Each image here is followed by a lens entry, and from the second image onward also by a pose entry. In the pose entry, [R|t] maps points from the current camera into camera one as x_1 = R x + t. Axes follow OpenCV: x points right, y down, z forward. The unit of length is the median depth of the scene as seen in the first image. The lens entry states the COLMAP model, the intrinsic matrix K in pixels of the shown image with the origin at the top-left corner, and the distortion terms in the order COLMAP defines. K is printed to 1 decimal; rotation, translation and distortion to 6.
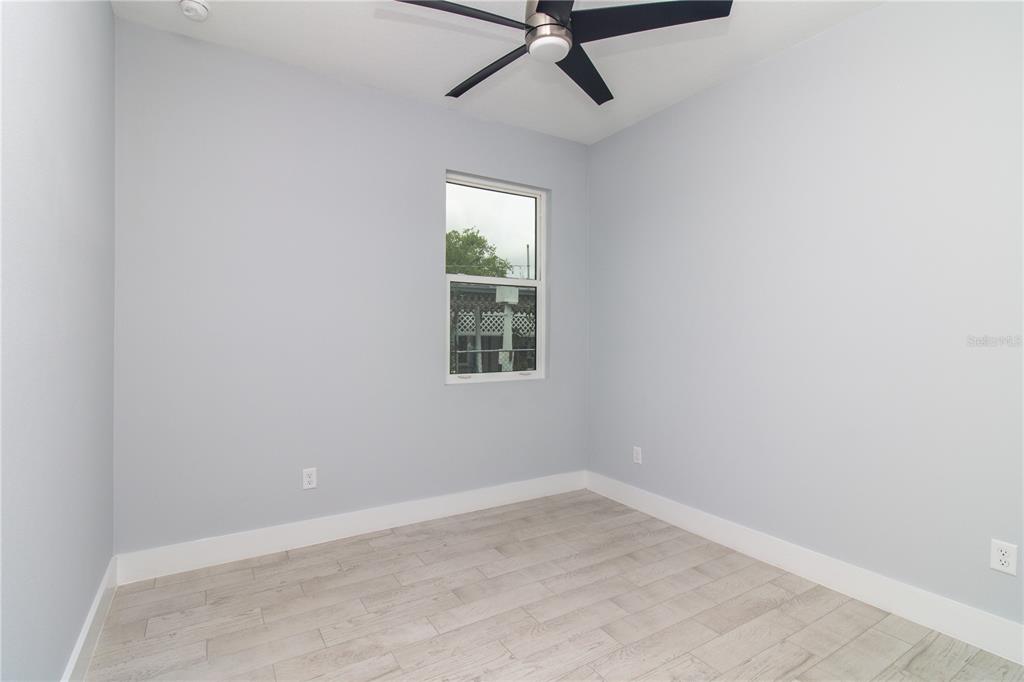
lens RADIAL K [[481.3, 0, 514.1], [0, 481.3, 335.6], [0, 0, 1]] dist [0.001426, 0.000430]
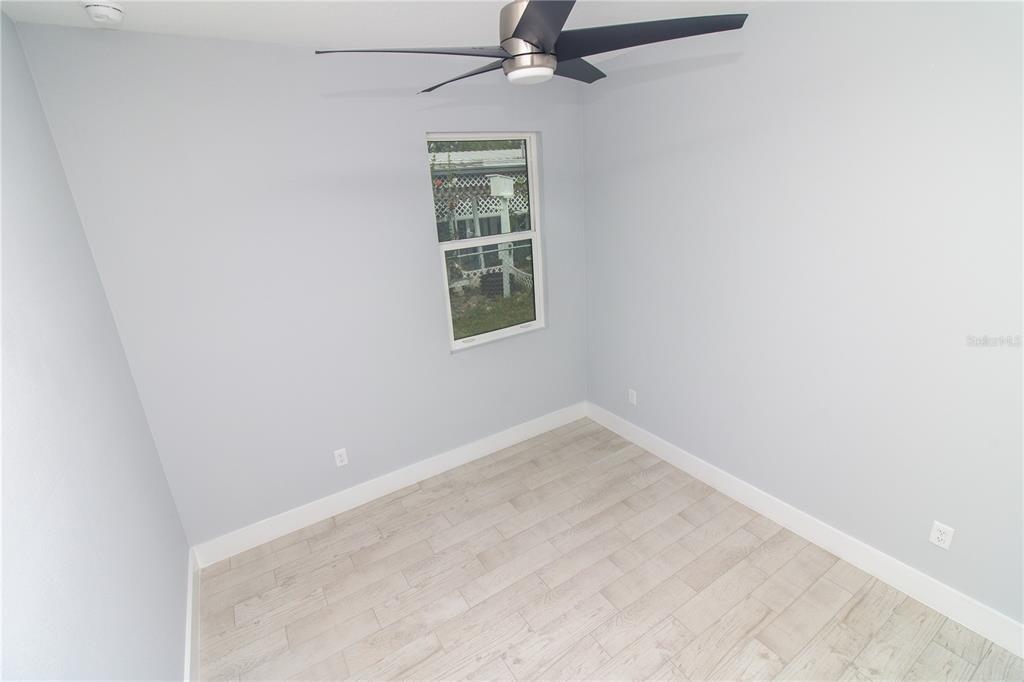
lens RADIAL K [[461.8, 0, 516.2], [0, 461.8, 326.1], [0, 0, 1]] dist [0.001421, 0.000349]
pose [[0.997580, -0.068579, -0.011432, 0.022946], [0.068902, 0.953208, 0.294359, -0.366675], [-0.009289, -0.294434, 0.955627, 0.068646]]
